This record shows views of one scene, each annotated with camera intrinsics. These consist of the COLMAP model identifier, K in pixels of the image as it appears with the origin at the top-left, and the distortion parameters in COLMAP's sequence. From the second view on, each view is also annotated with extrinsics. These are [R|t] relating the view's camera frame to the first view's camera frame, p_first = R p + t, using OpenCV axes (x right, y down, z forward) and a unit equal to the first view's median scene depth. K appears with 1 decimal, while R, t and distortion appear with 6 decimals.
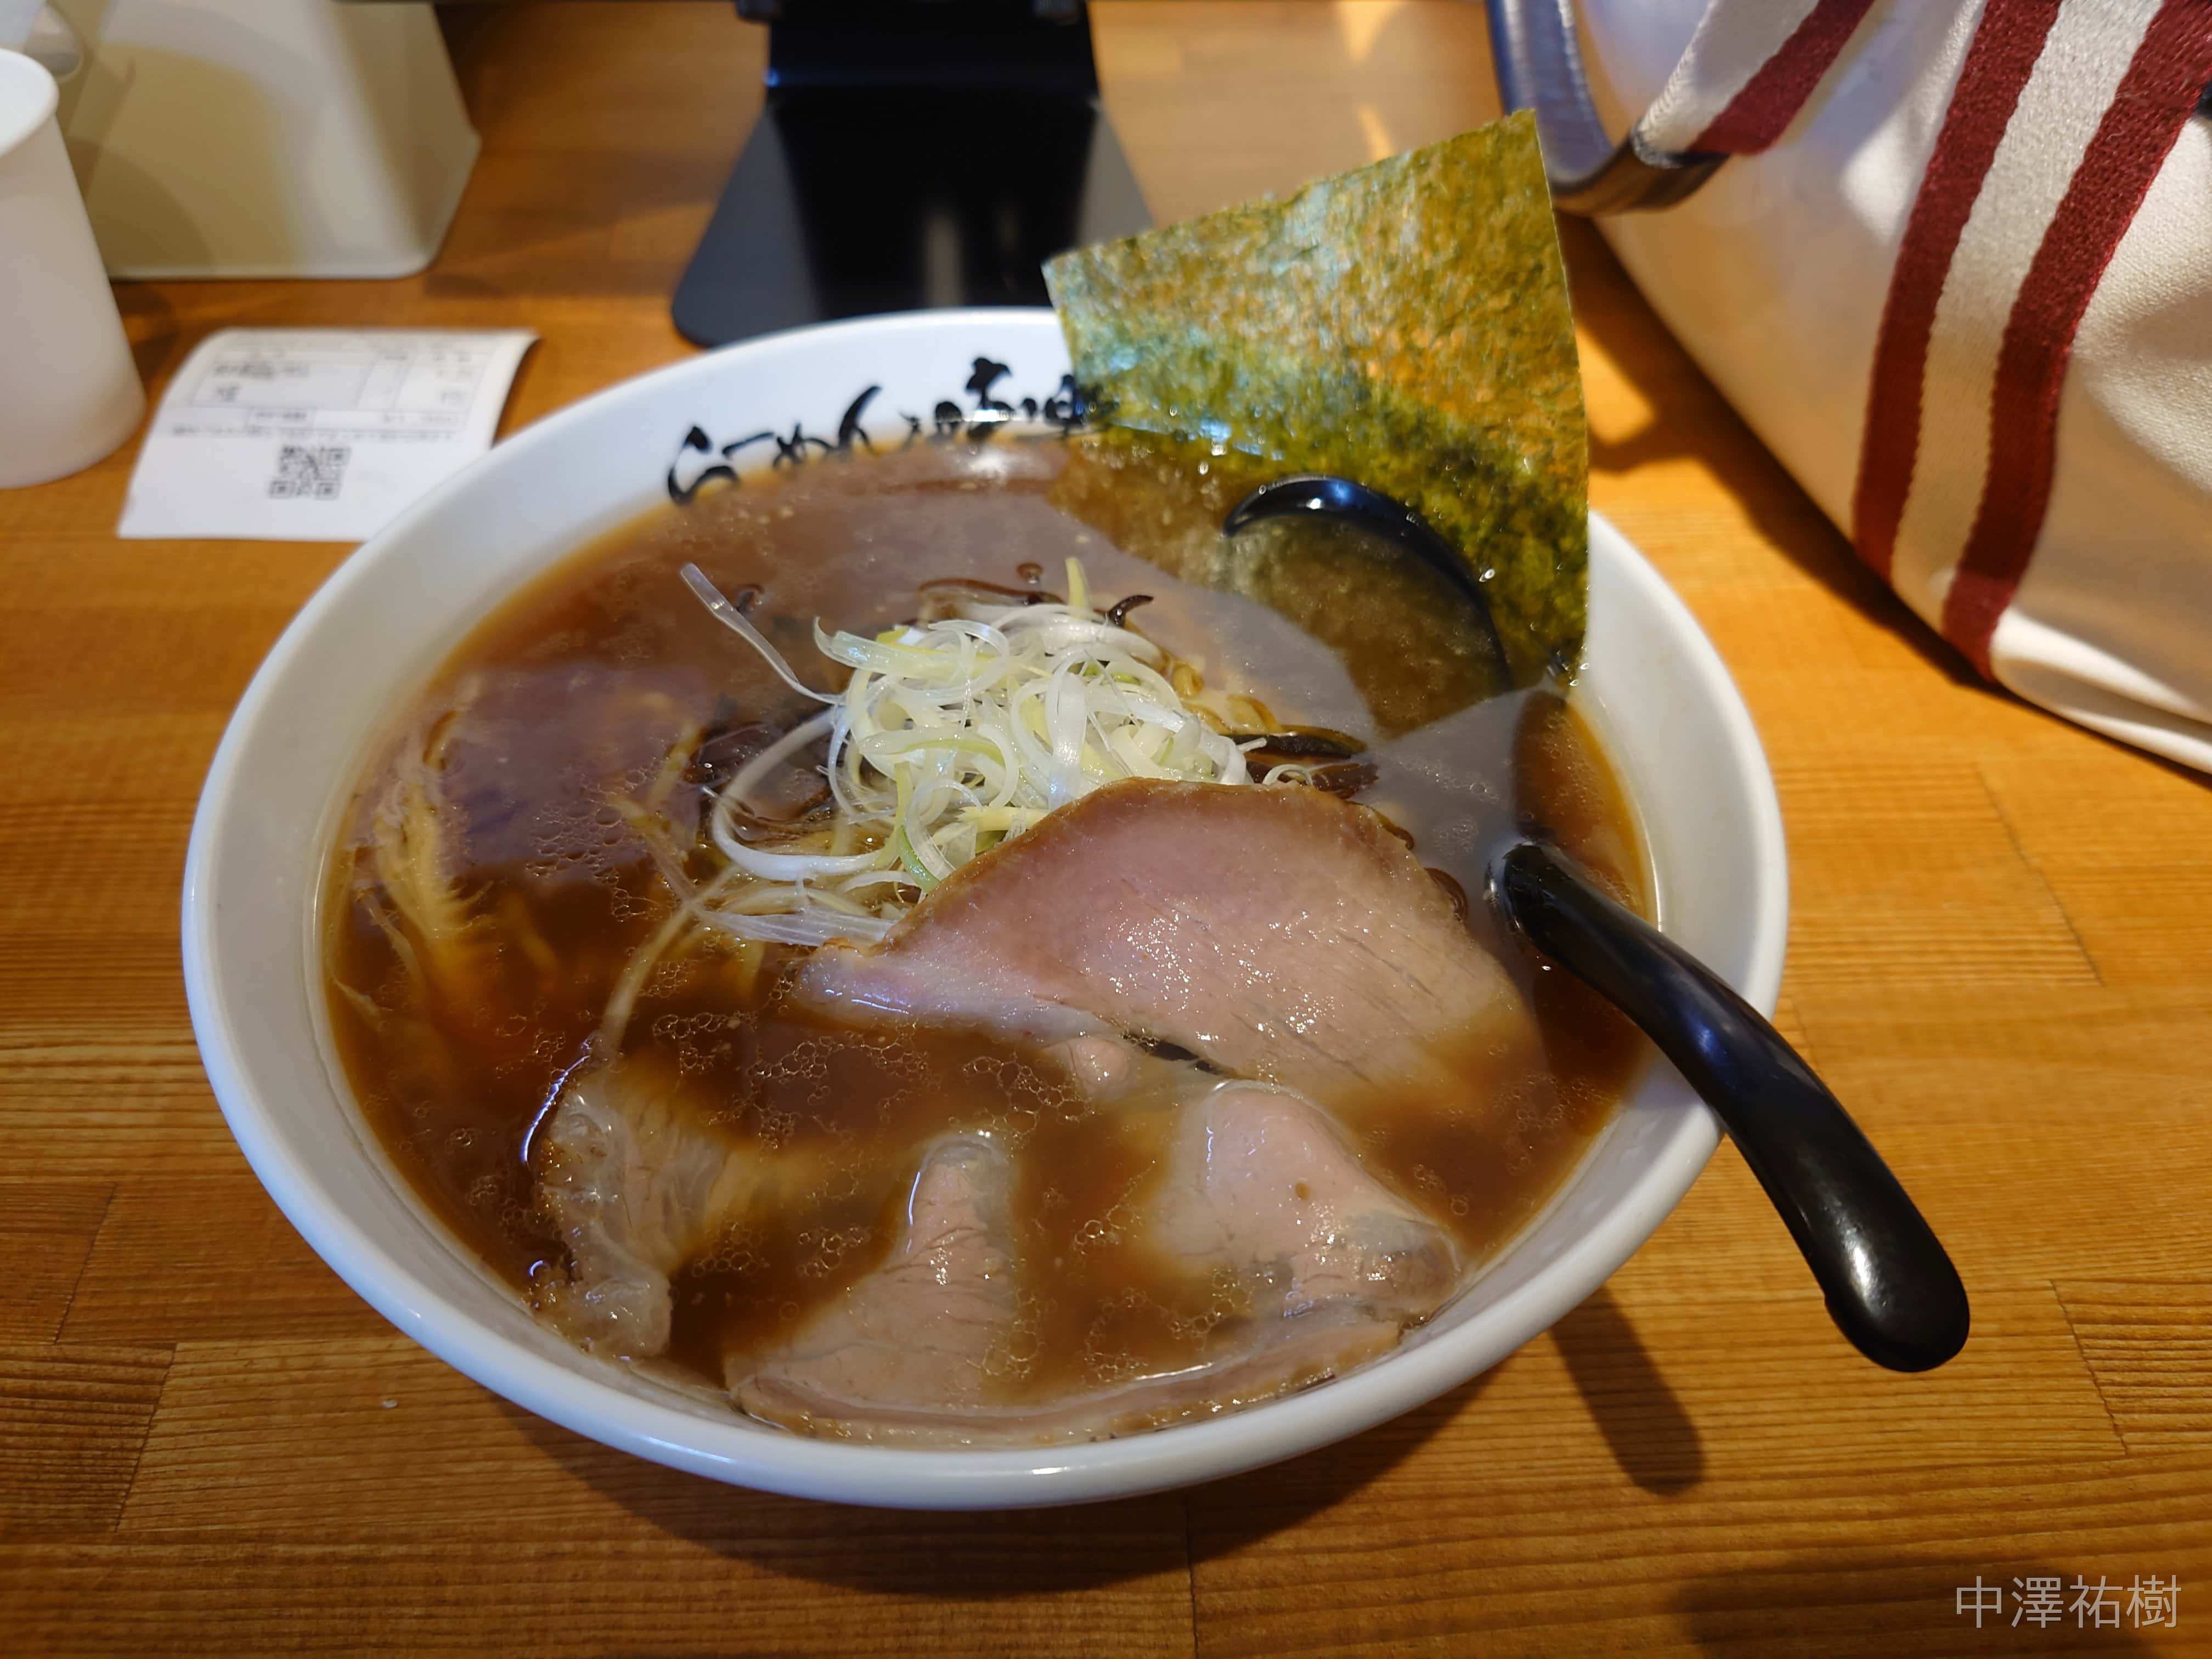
lens RADIAL K [[1615.9, 0, 1106.0], [0, 1615.9, 829.5], [0, 0, 1]] dist [0.053614, -0.091070]
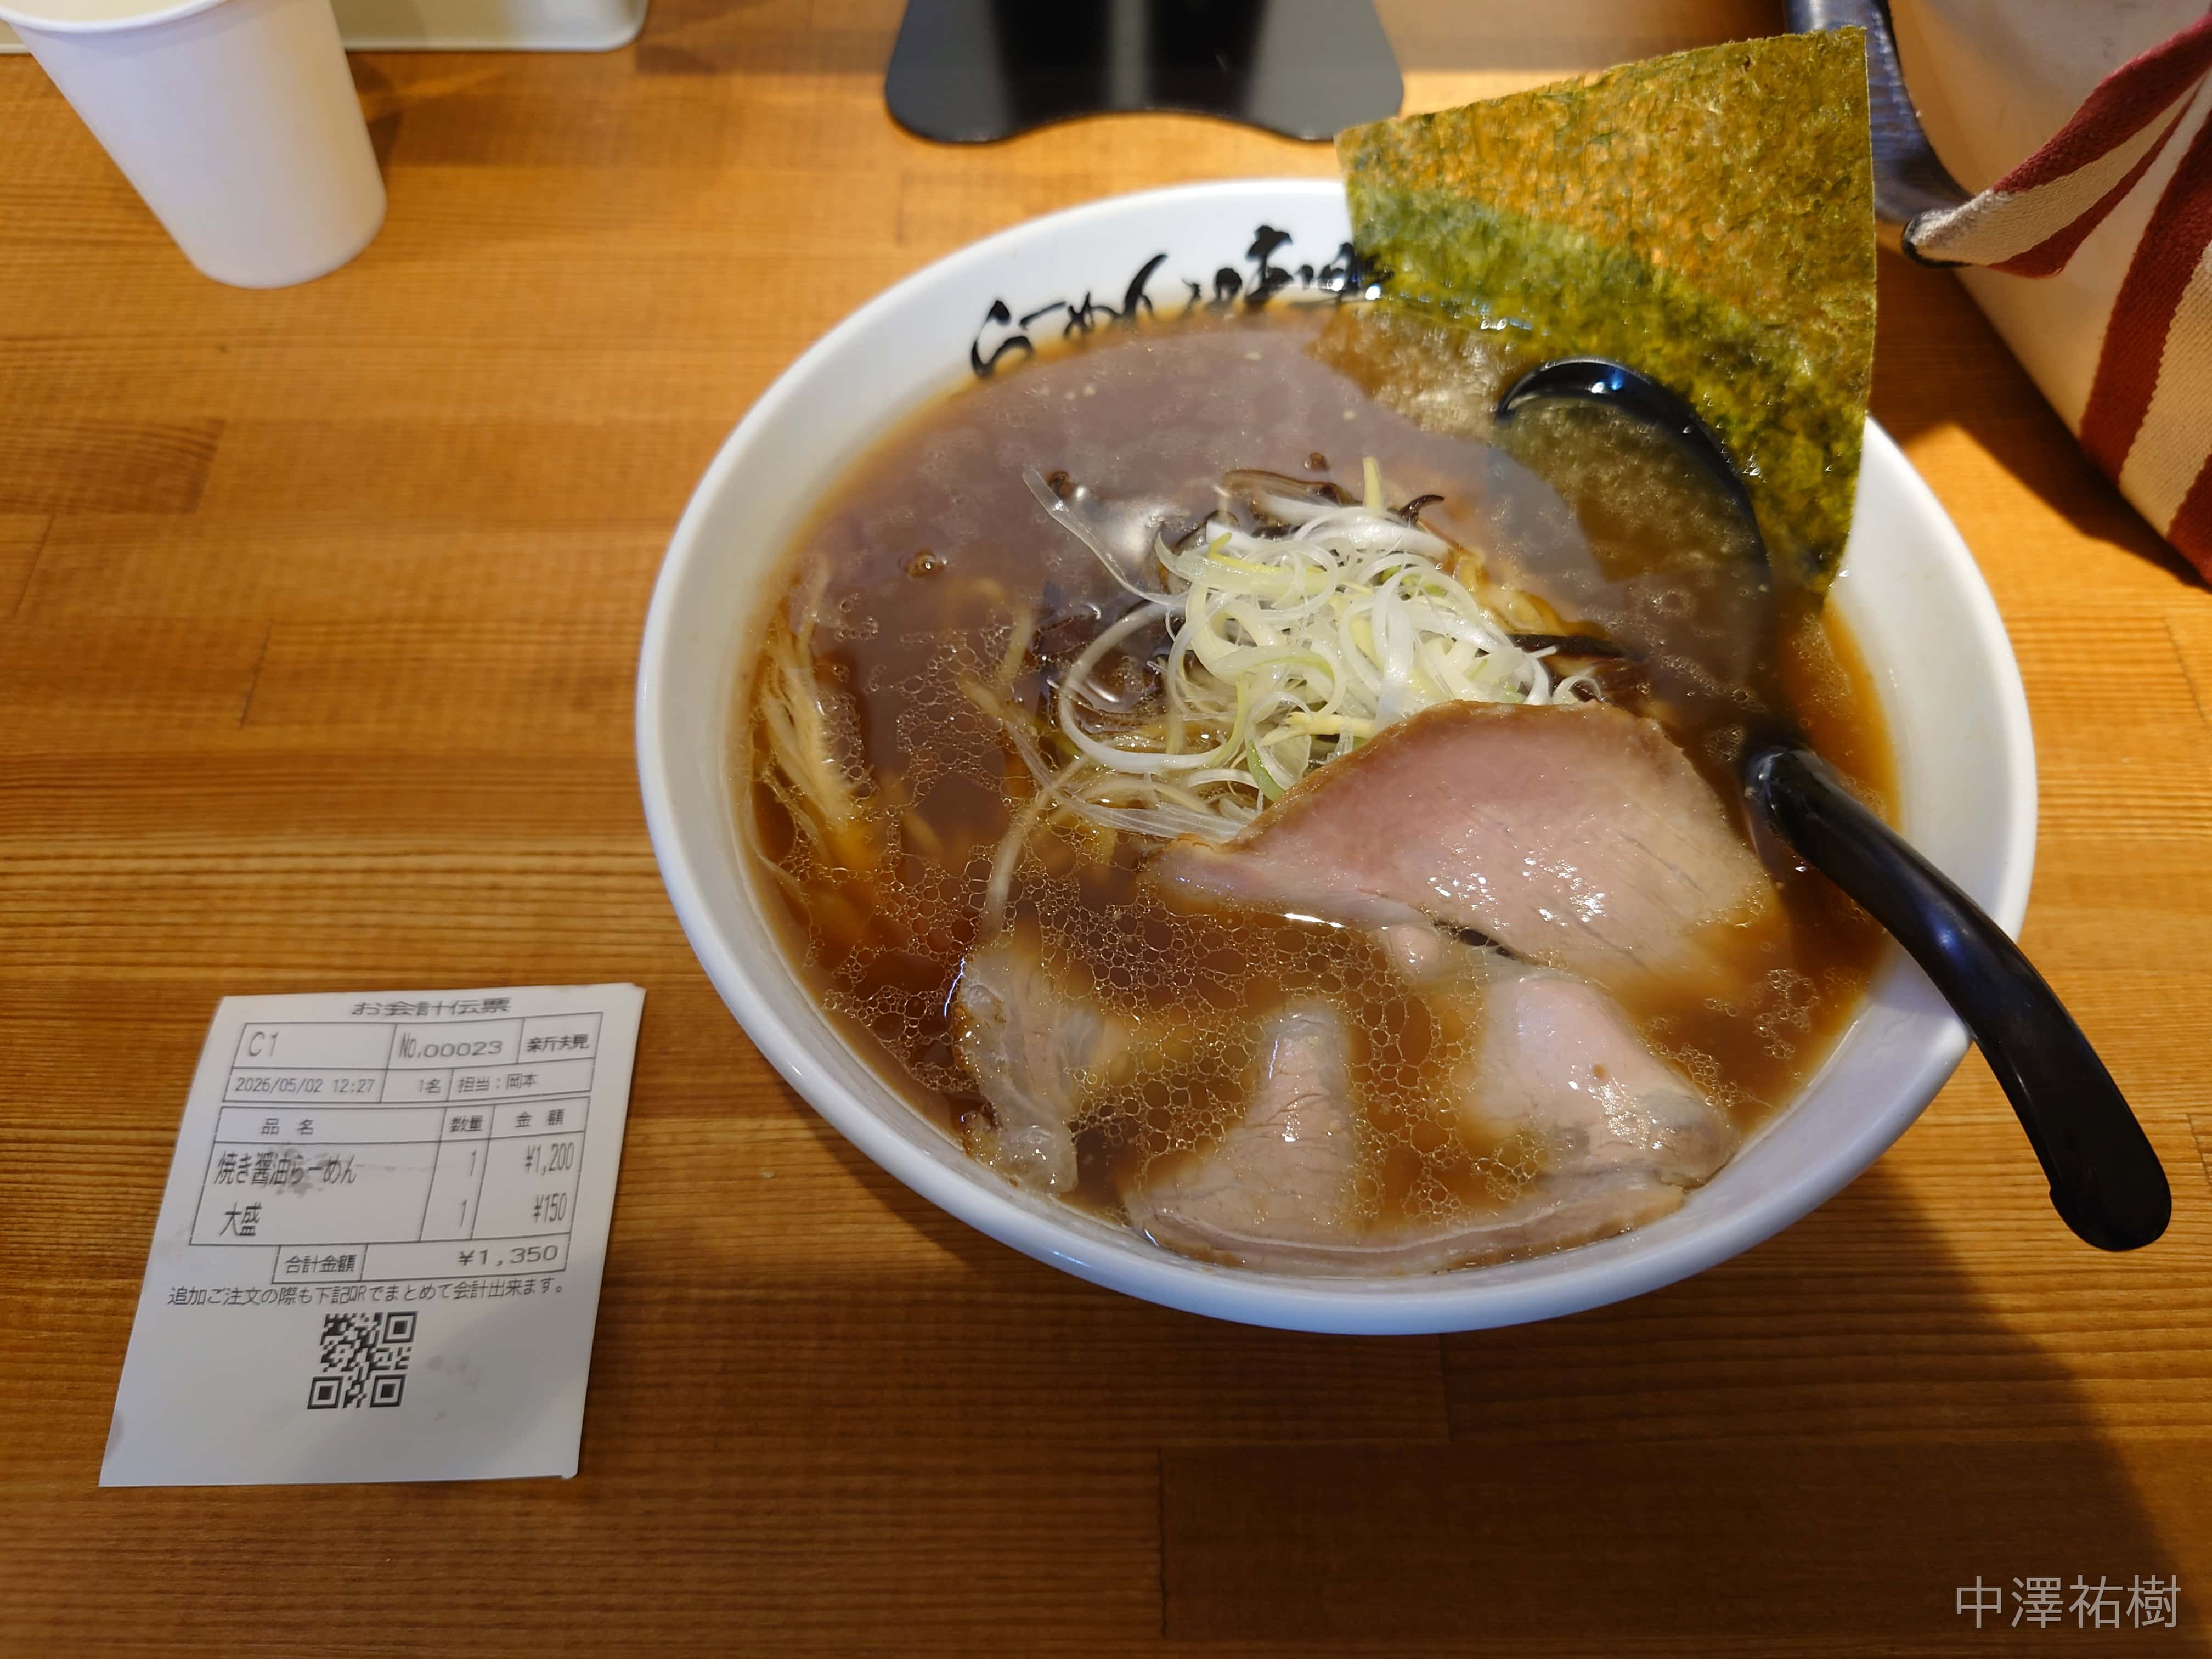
lens RADIAL K [[1604.4, 0, 1104.9], [0, 1604.4, 839.8], [0, 0, 1]] dist [0.064690, -0.099346]
pose [[0.999234, 0.027764, -0.027572, -0.158322], [-0.021565, 0.978730, 0.204016, -0.131580], [0.032650, -0.203265, 0.978579, -0.101332]]
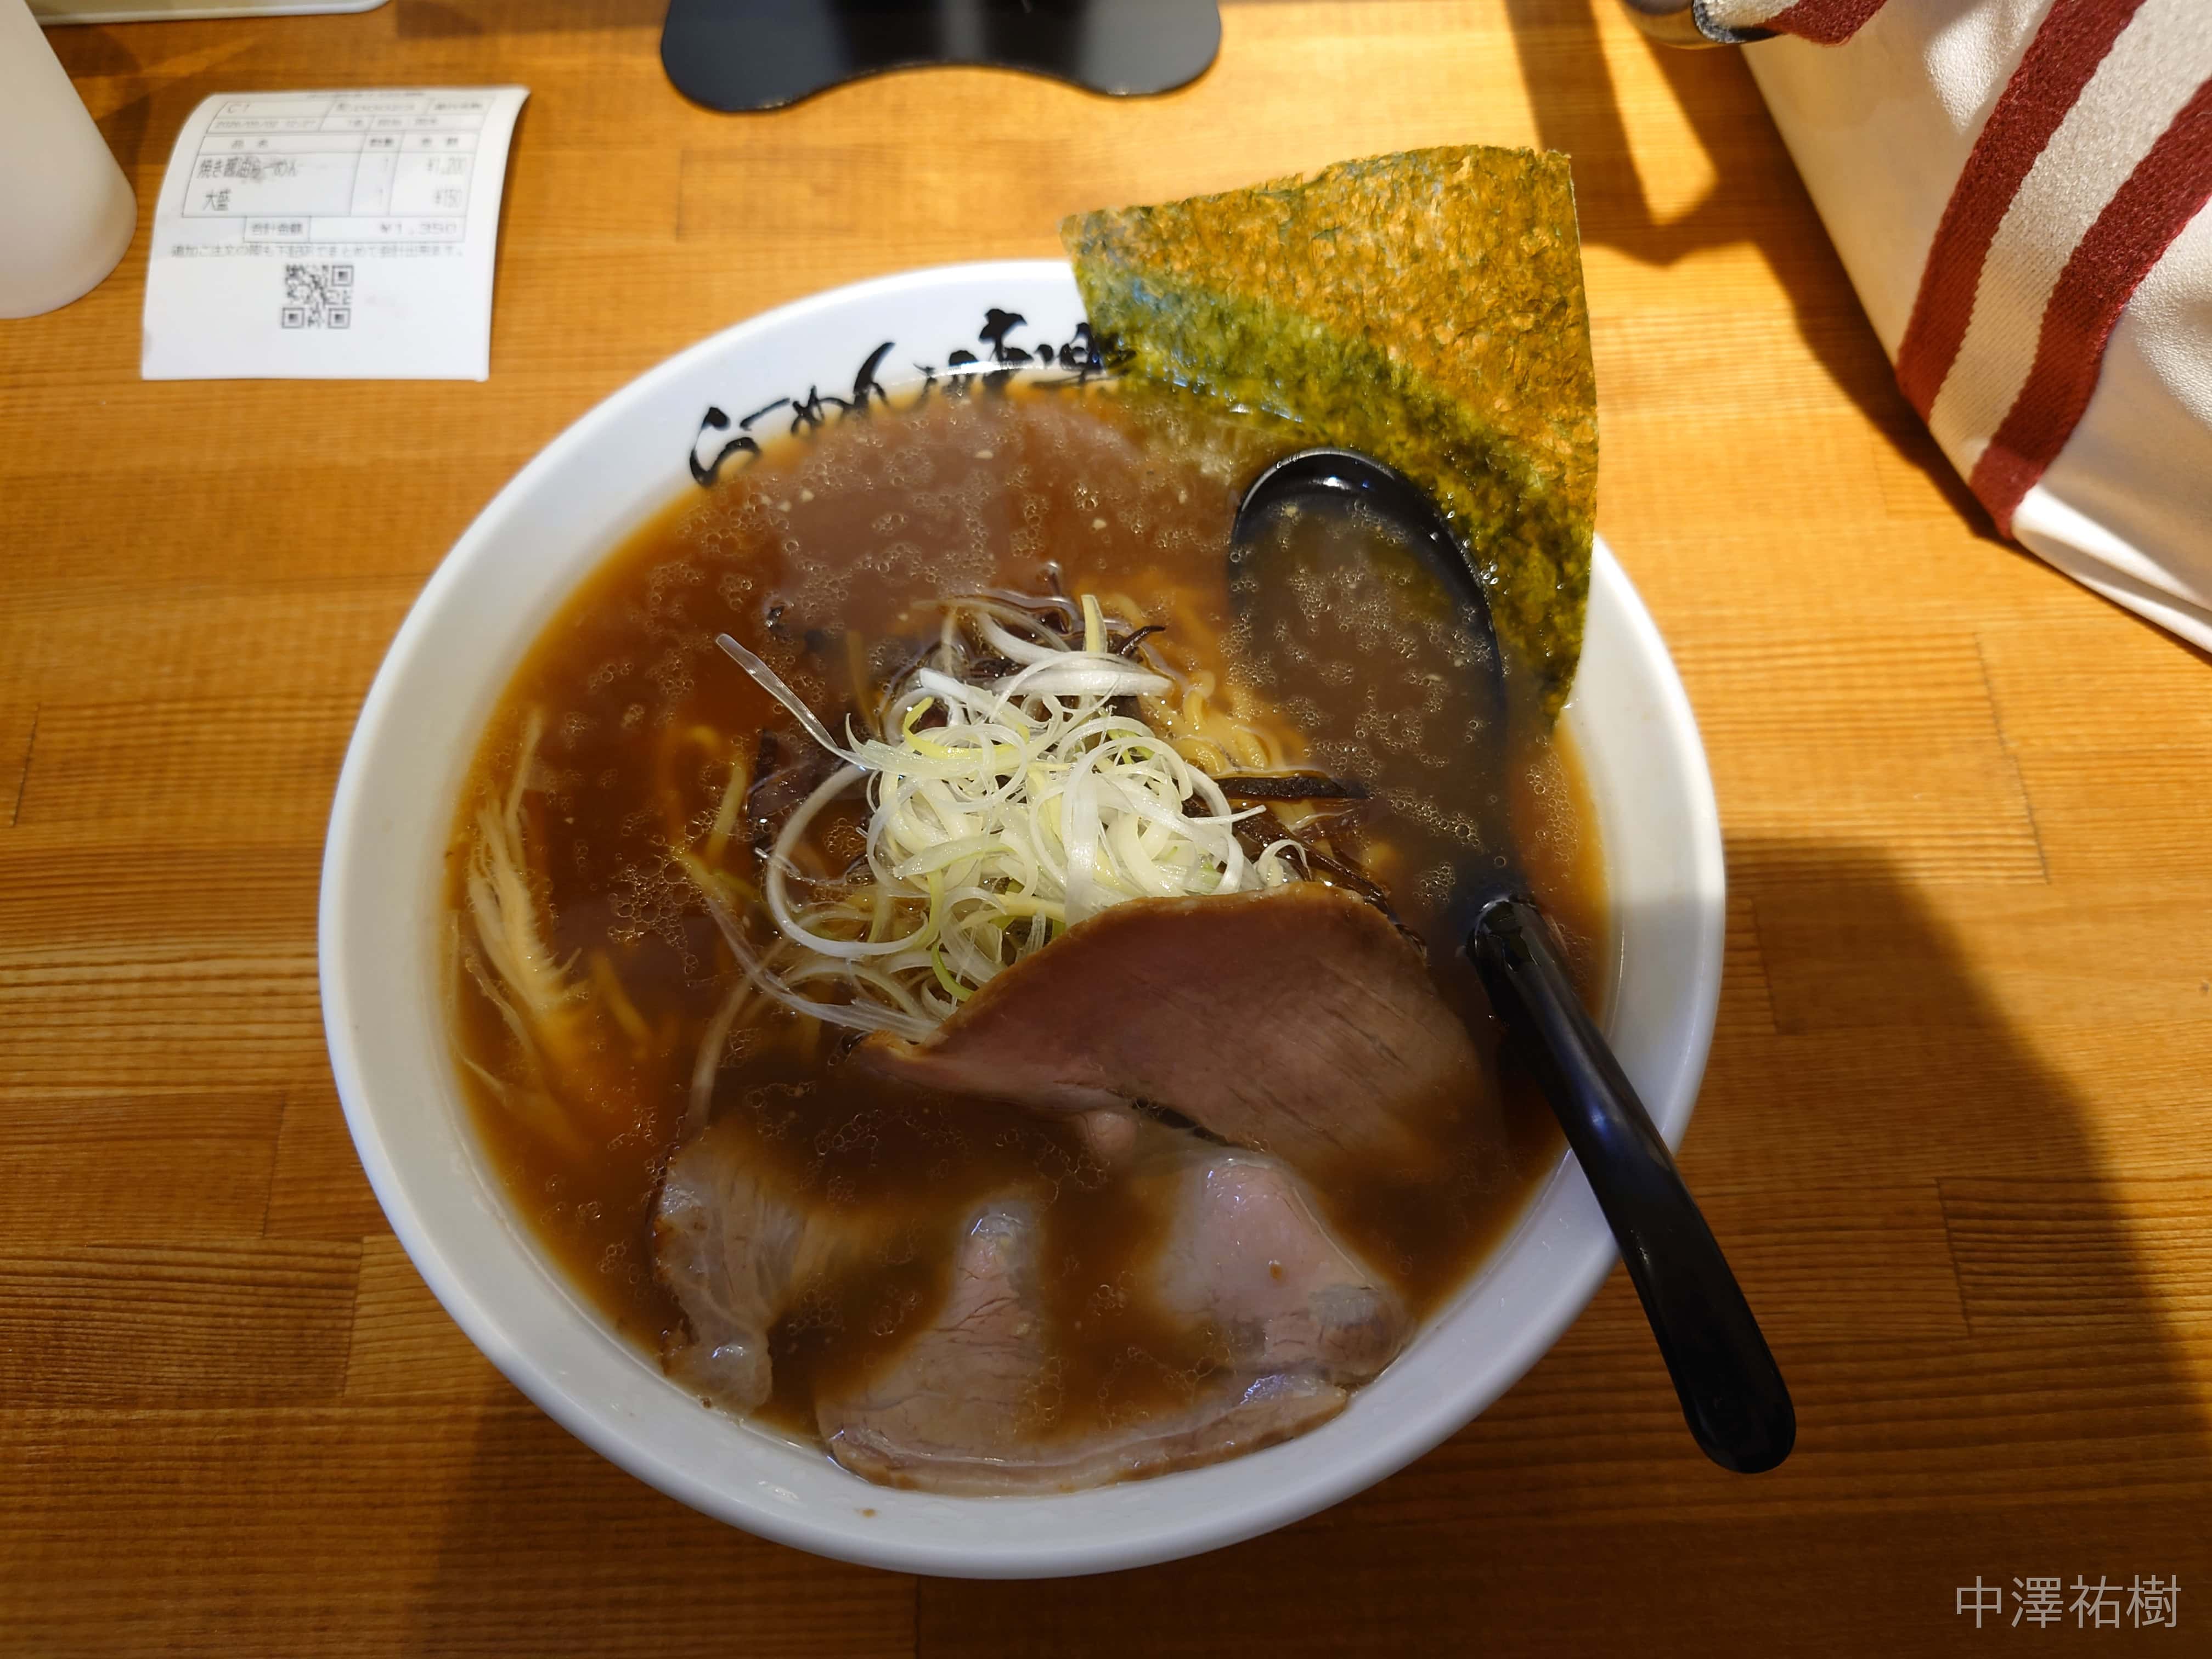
lens RADIAL K [[1615.9, 0, 1106.0], [0, 1615.9, 829.5], [0, 0, 1]] dist [0.053614, -0.091070]
pose [[0.999579, -0.000344, -0.029025, 0.020817], [0.010306, 0.938988, 0.343796, -0.376932], [0.027136, -0.343950, 0.938596, -0.025875]]
